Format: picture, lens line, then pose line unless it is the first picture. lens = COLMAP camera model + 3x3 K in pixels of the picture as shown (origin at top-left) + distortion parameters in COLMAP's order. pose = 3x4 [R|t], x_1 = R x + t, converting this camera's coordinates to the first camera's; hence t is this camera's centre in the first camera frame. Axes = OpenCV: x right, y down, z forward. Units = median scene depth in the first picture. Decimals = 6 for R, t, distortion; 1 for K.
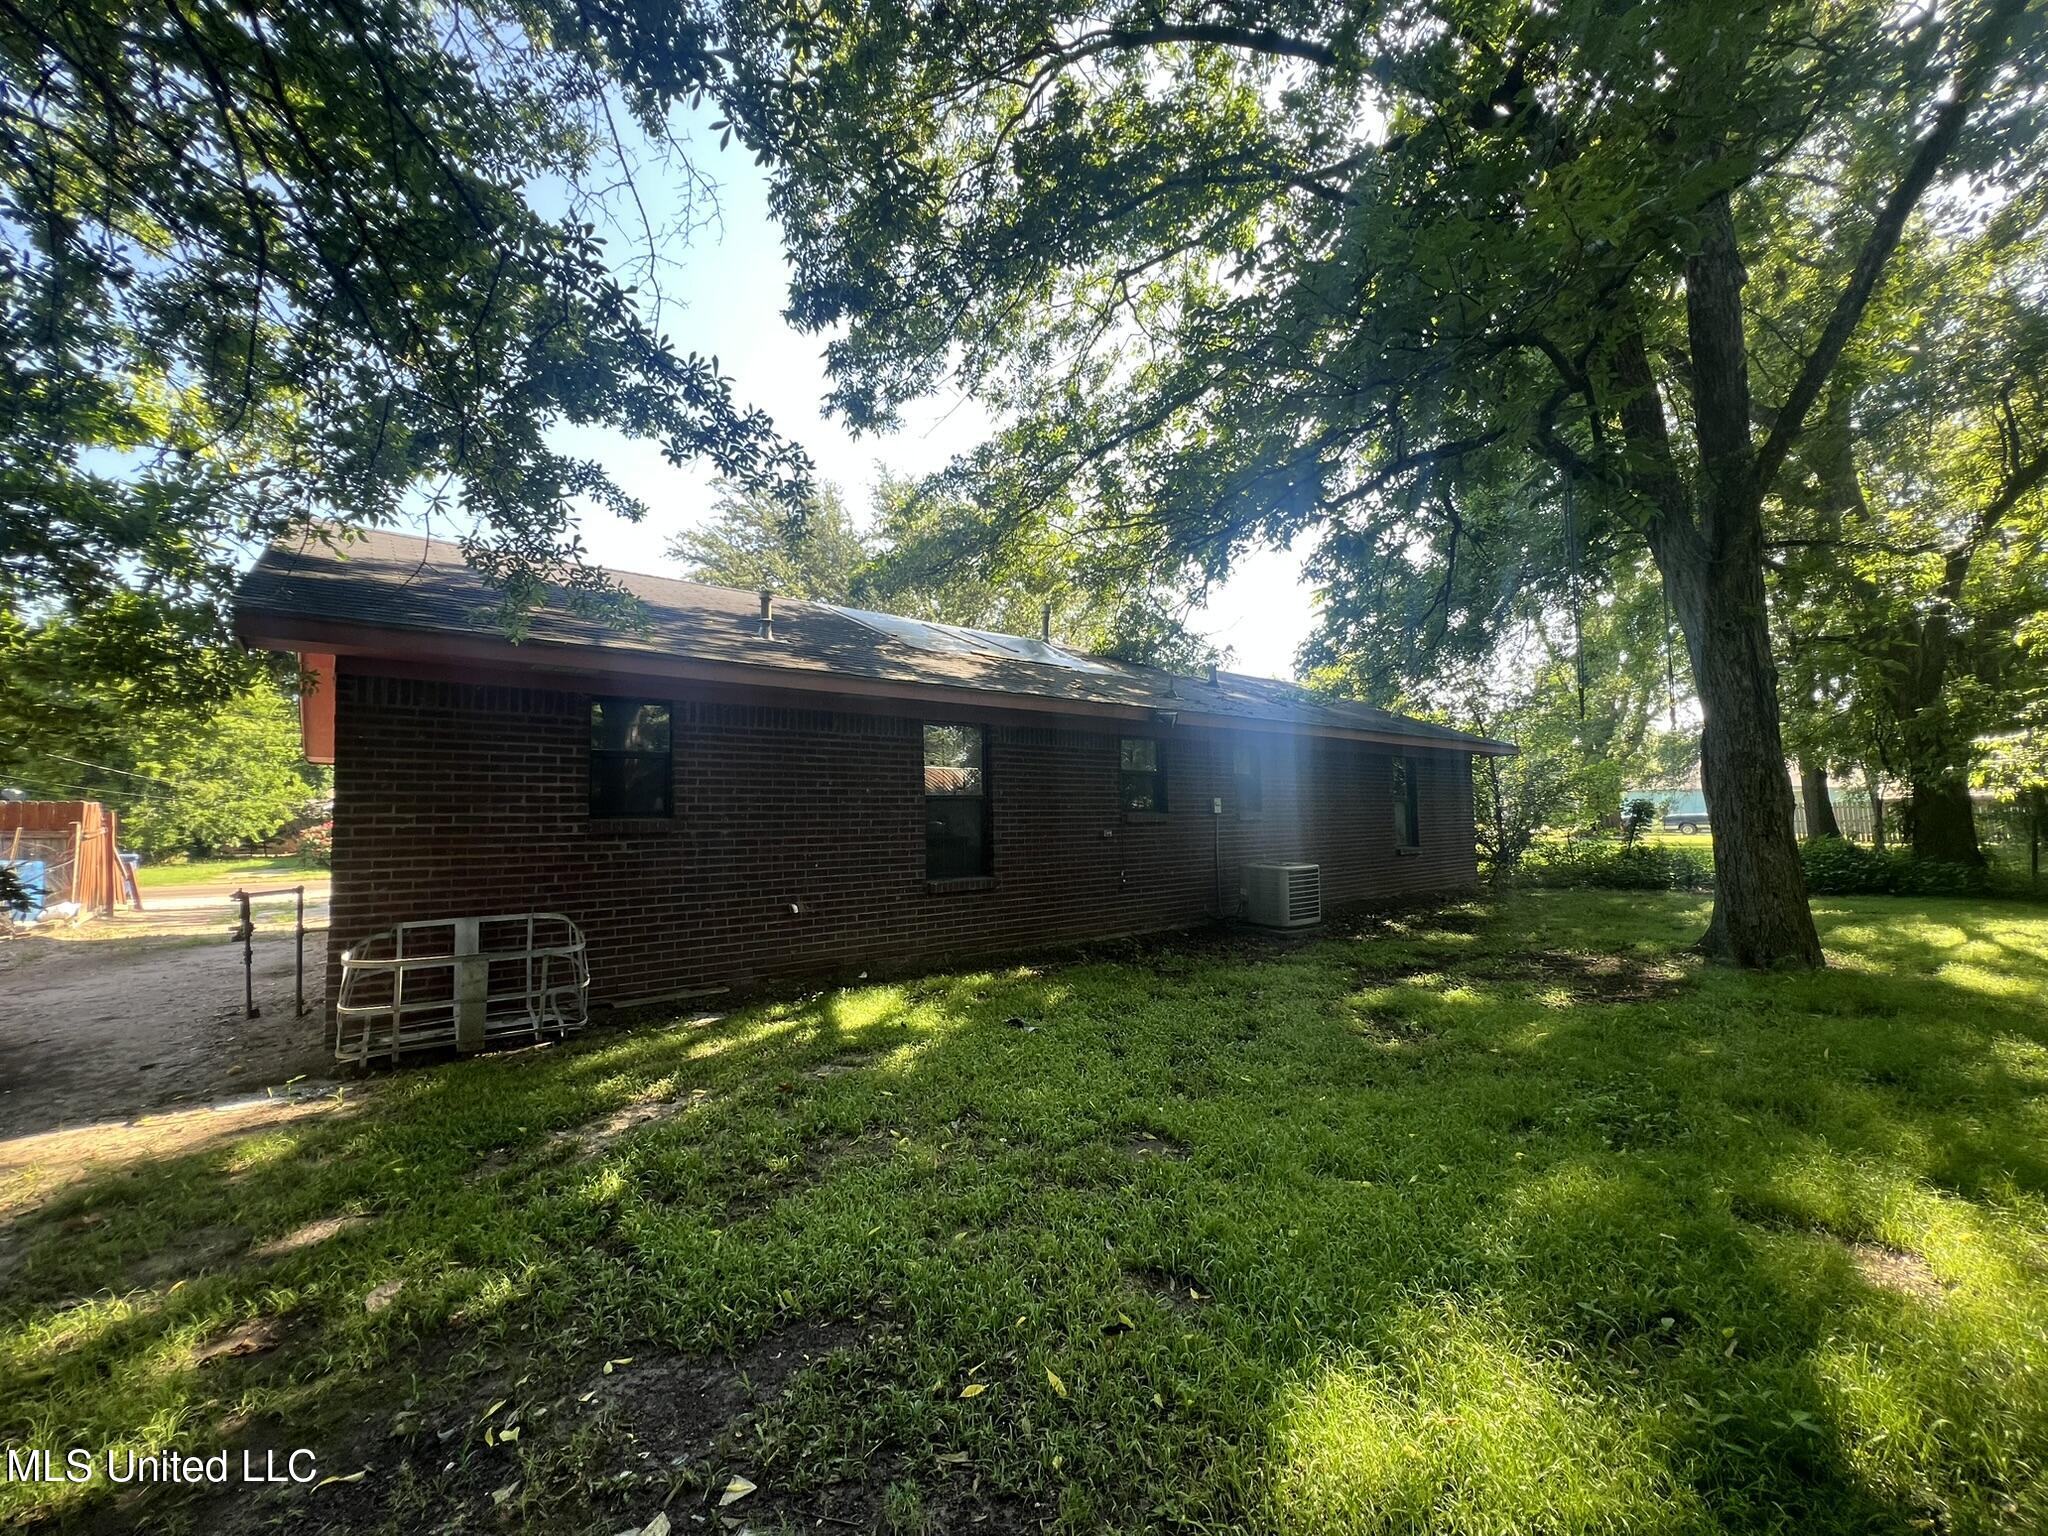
lens RADIAL K [[819.7, 0, 1024.5], [0, 819.7, 766.3], [0, 0, 1]] dist [0.000537, 0.000032]
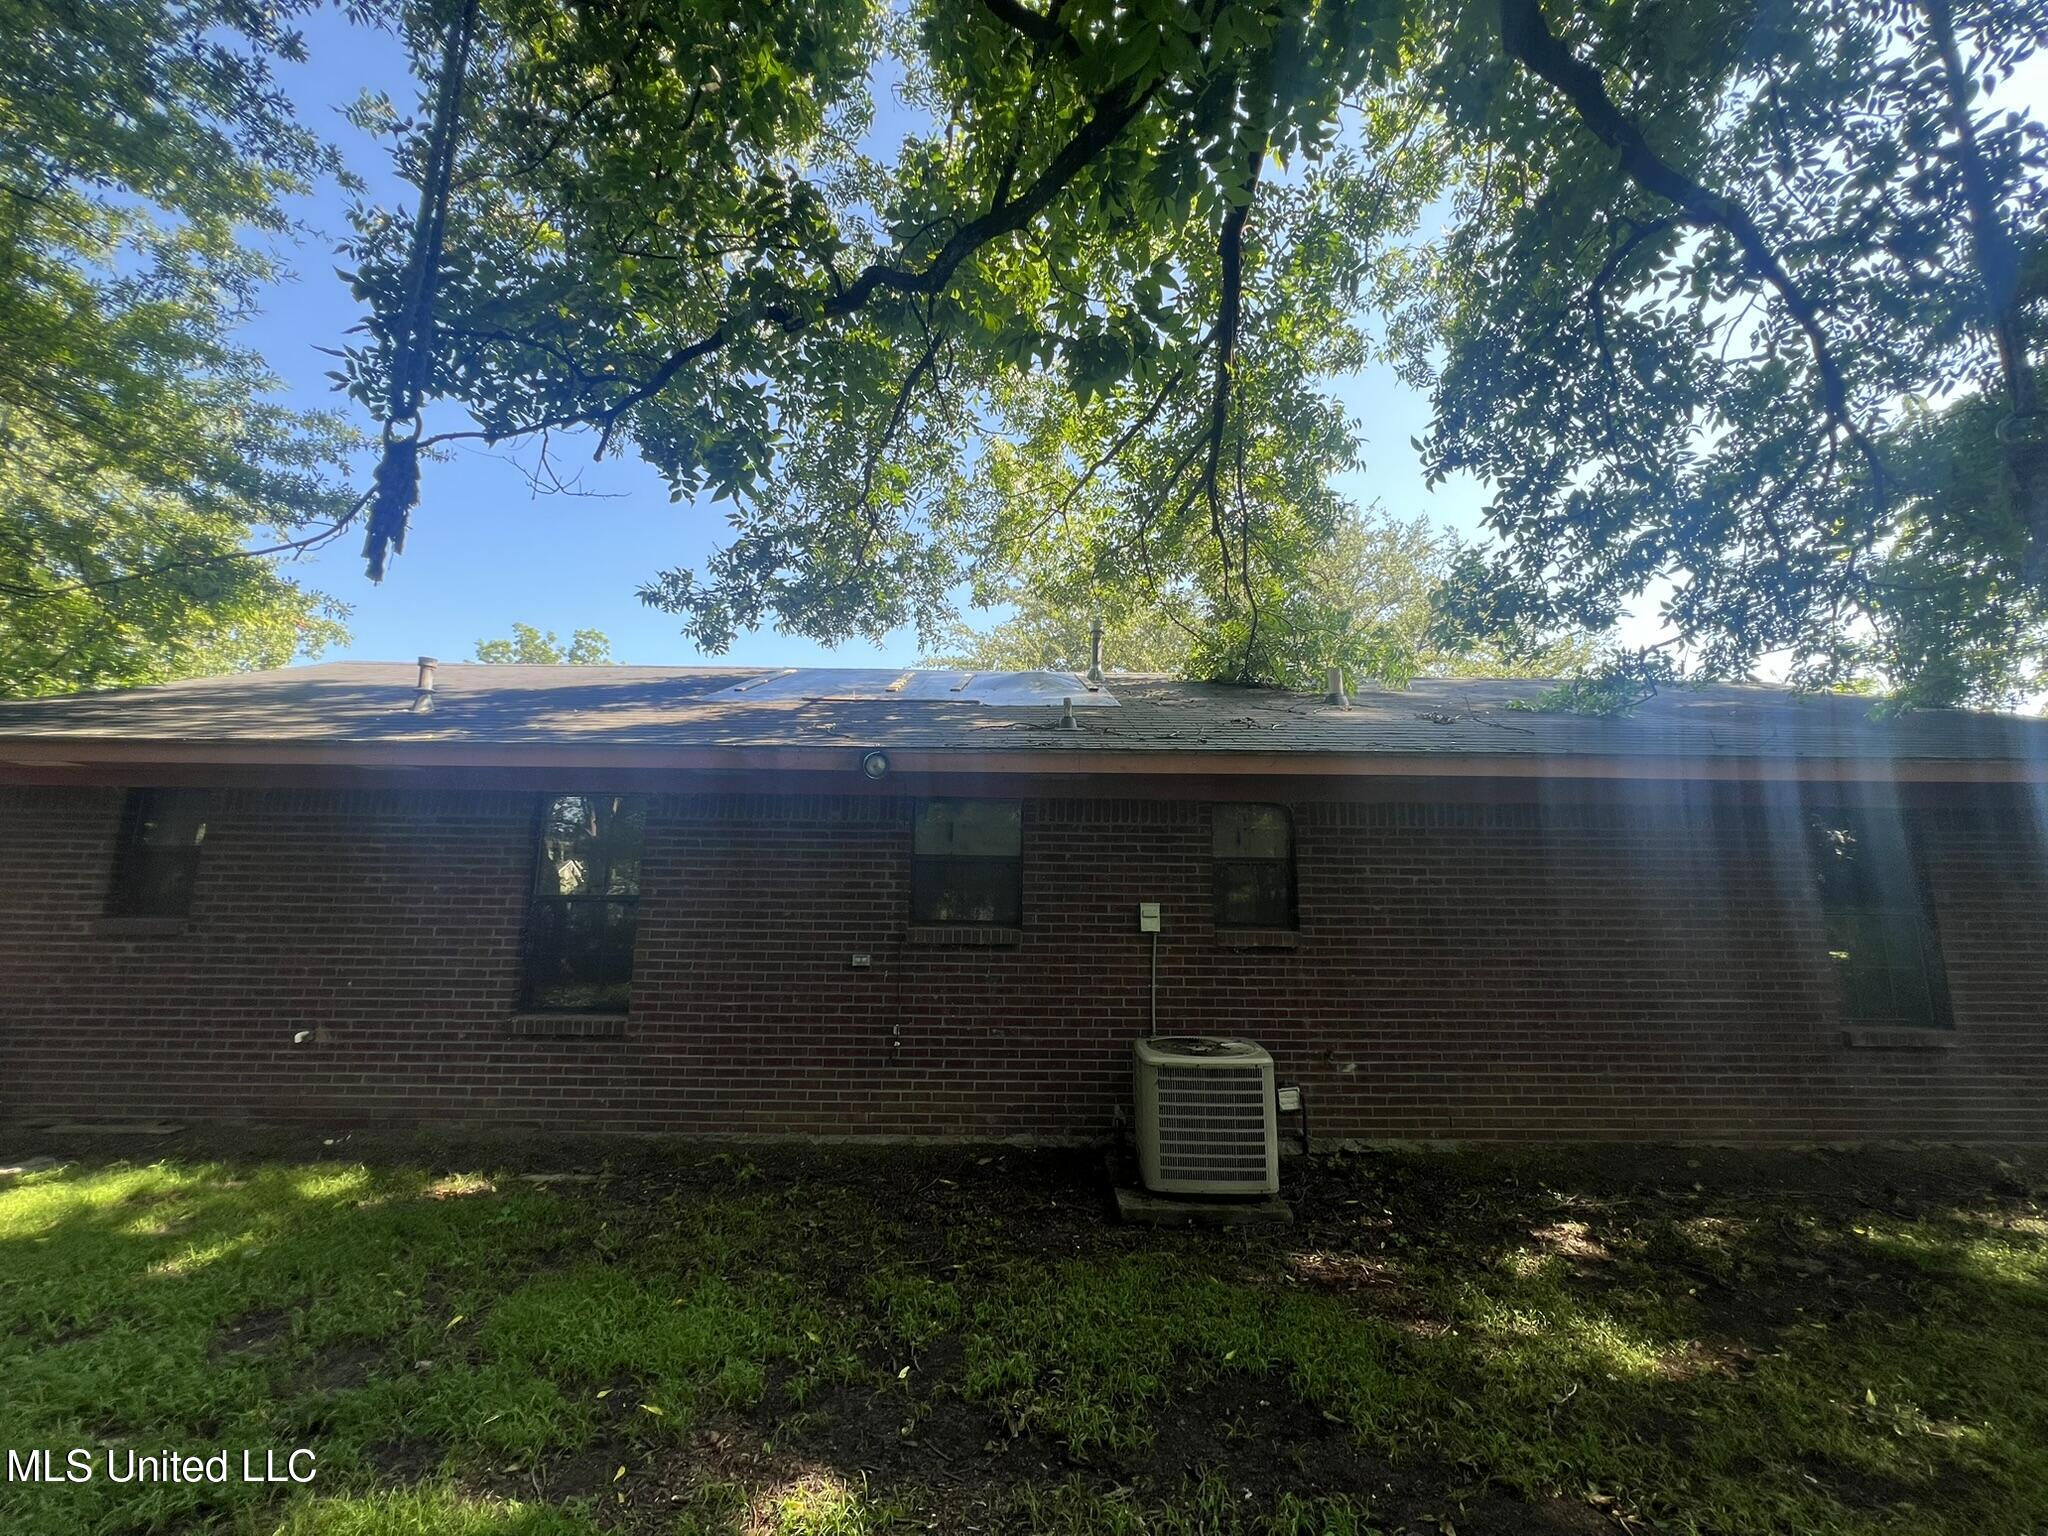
lens RADIAL K [[819.7, 0, 1024.1], [0, 819.7, 771.4], [0, 0, 1]] dist [0.000537, 0.000032]
pose [[0.784977, -0.077336, -0.614679, 0.730476], [0.016183, 0.994399, -0.104444, 0.010081], [0.619314, 0.072038, 0.781832, 0.739812]]
